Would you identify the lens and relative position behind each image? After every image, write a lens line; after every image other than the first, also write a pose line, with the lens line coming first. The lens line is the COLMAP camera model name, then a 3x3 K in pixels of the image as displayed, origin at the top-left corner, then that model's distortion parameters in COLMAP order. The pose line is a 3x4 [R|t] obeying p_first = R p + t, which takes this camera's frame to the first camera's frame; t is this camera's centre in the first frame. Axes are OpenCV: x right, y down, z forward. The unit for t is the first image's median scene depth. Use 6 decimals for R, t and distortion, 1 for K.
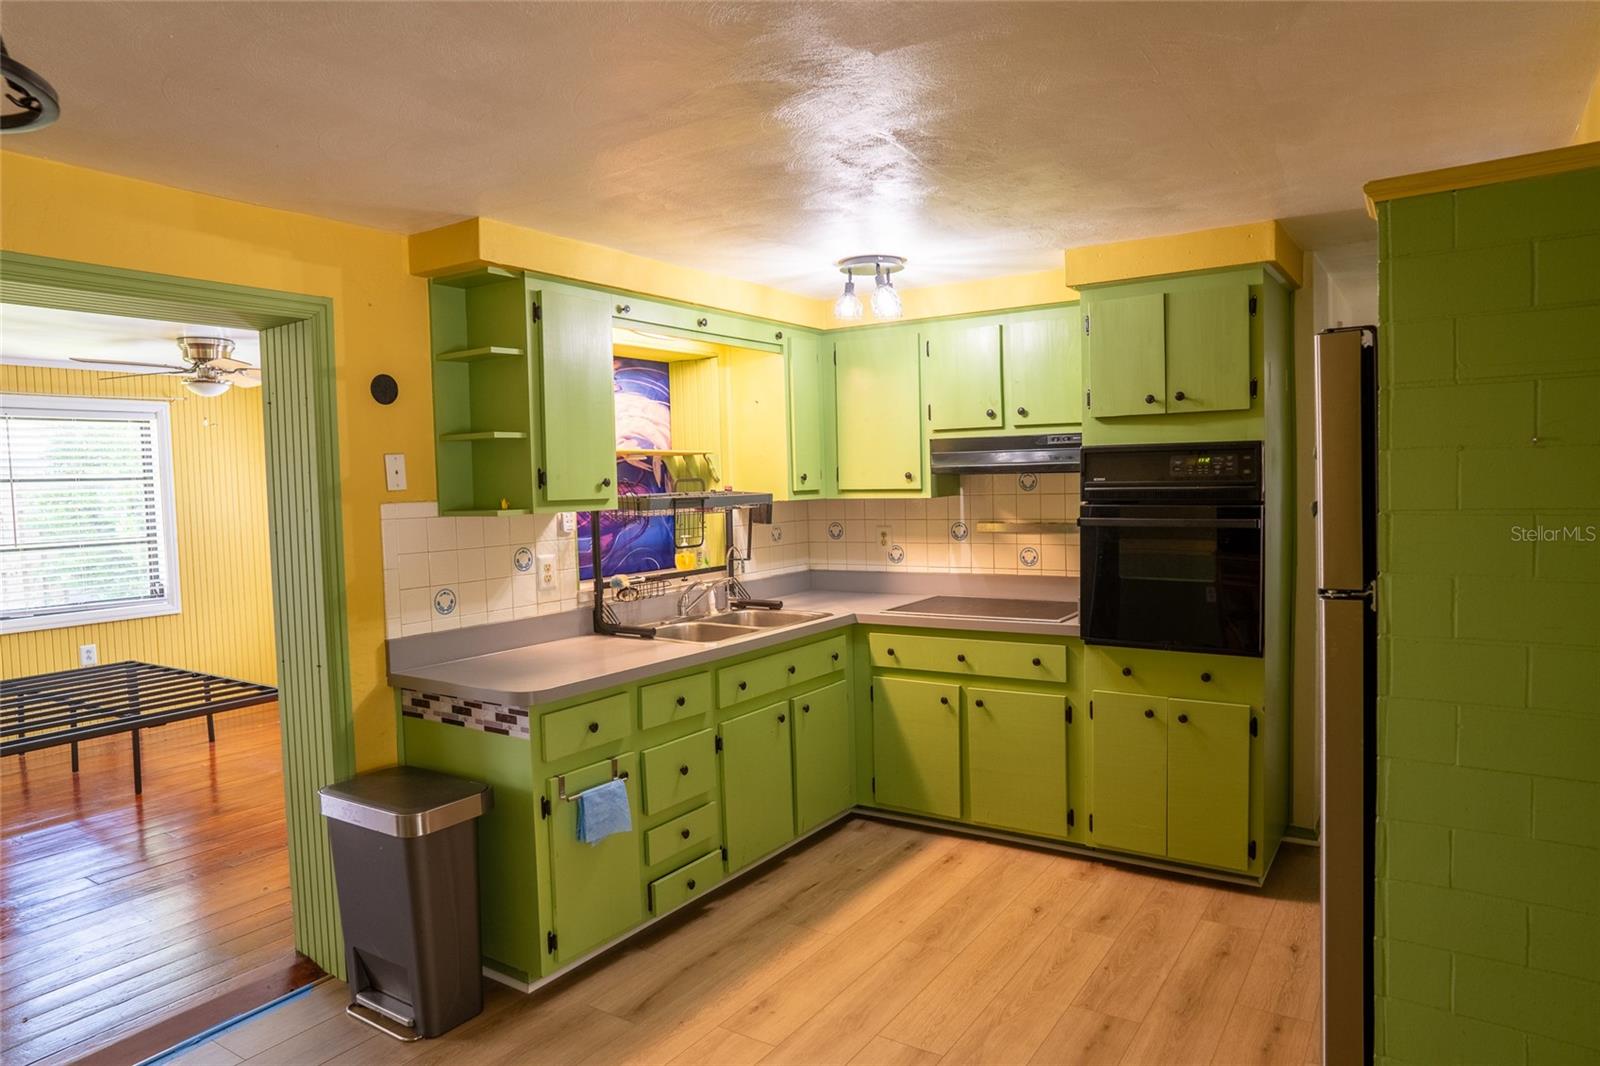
lens RADIAL K [[952.4, 0, 773.6], [0, 952.4, 540.6], [0, 0, 1]] dist [-0.066358, 0.050006]
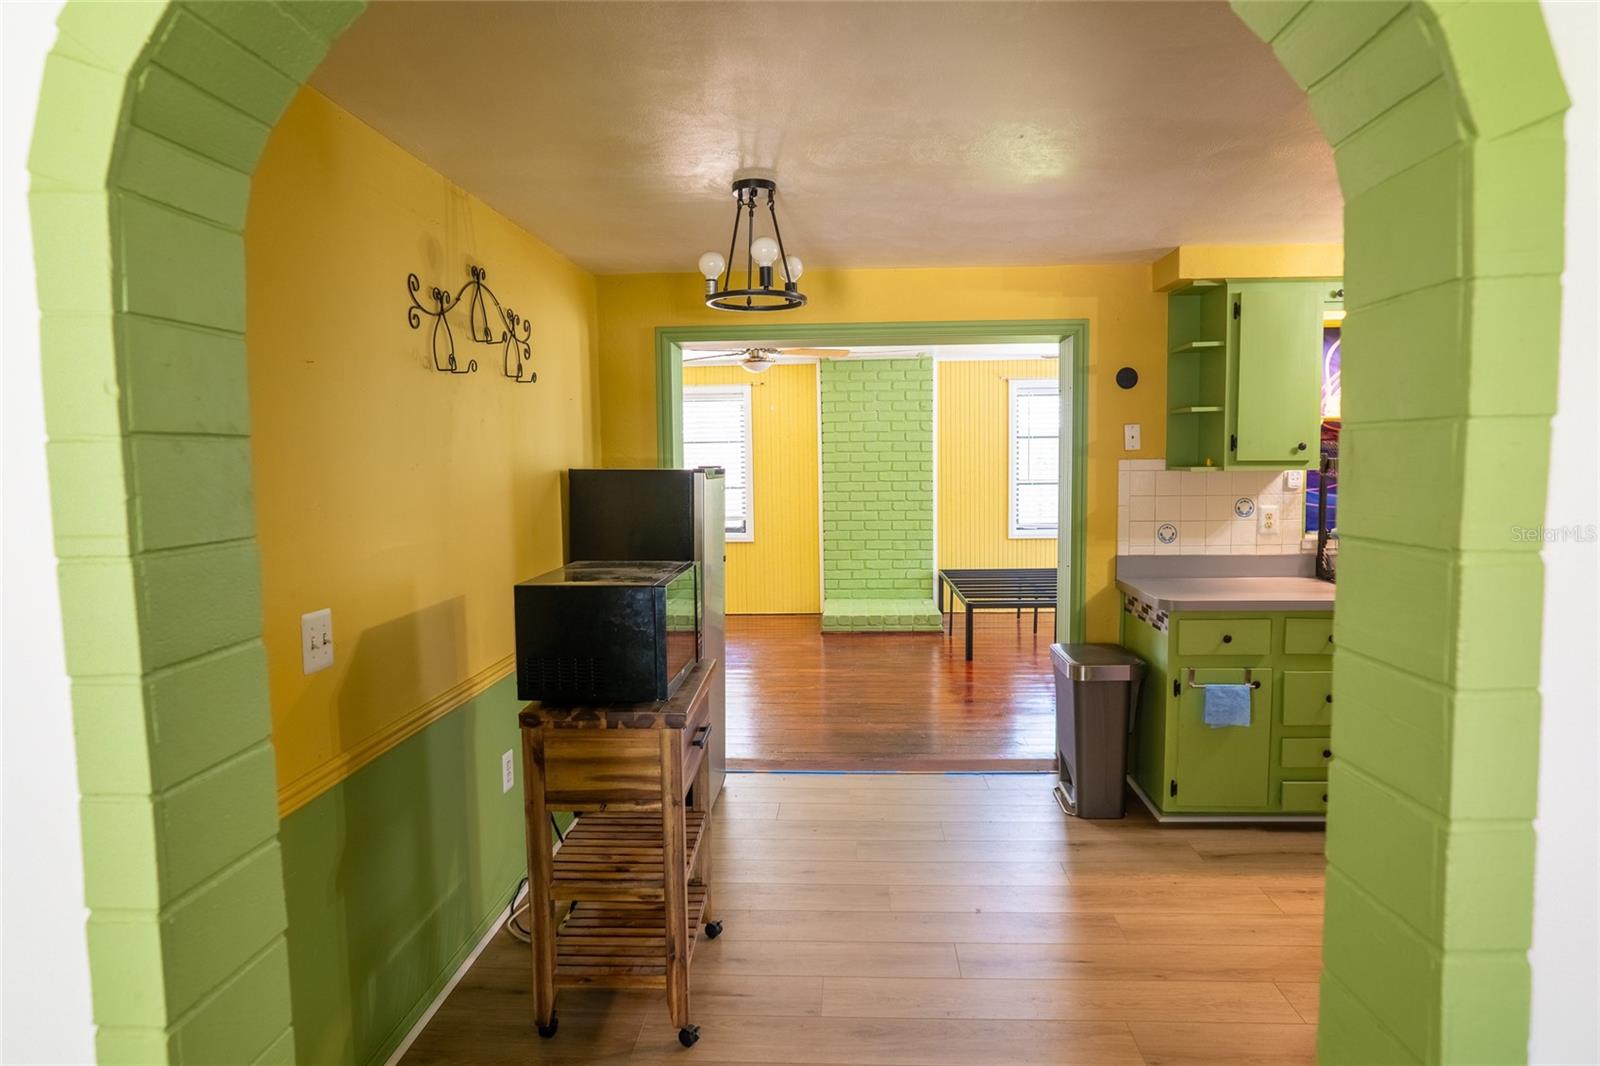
lens RADIAL K [[952.4, 0, 806.1], [0, 952.4, 531.0], [0, 0, 1]] dist [-0.066358, 0.050006]
pose [[0.526713, 0.091497, -0.845105, 0.515490], [-0.052792, 0.995792, 0.074909, -0.012398], [0.848402, 0.005159, 0.529327, -0.142233]]
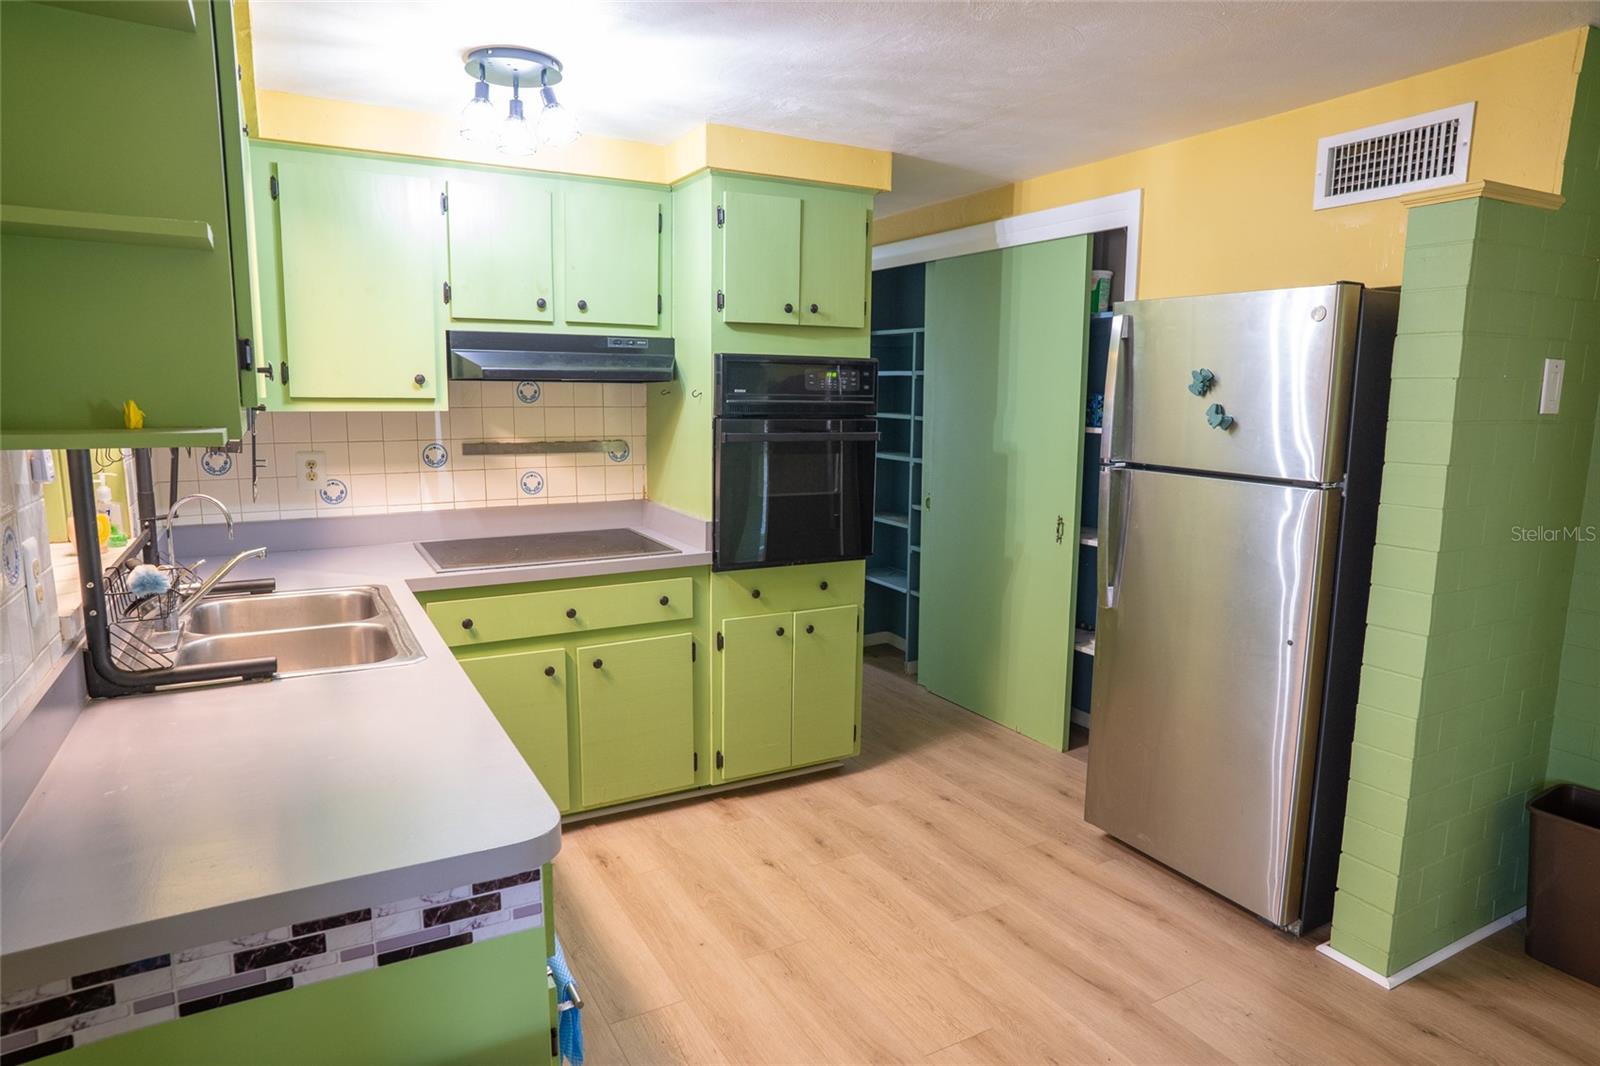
lens RADIAL K [[952.4, 0, 793.1], [0, 952.4, 536.0], [0, 0, 1]] dist [-0.066358, 0.050006]
pose [[0.456124, -0.109320, 0.883176, -0.472417], [0.034062, 0.993843, 0.105427, -0.021078], [-0.889264, -0.018005, 0.457040, 0.542950]]
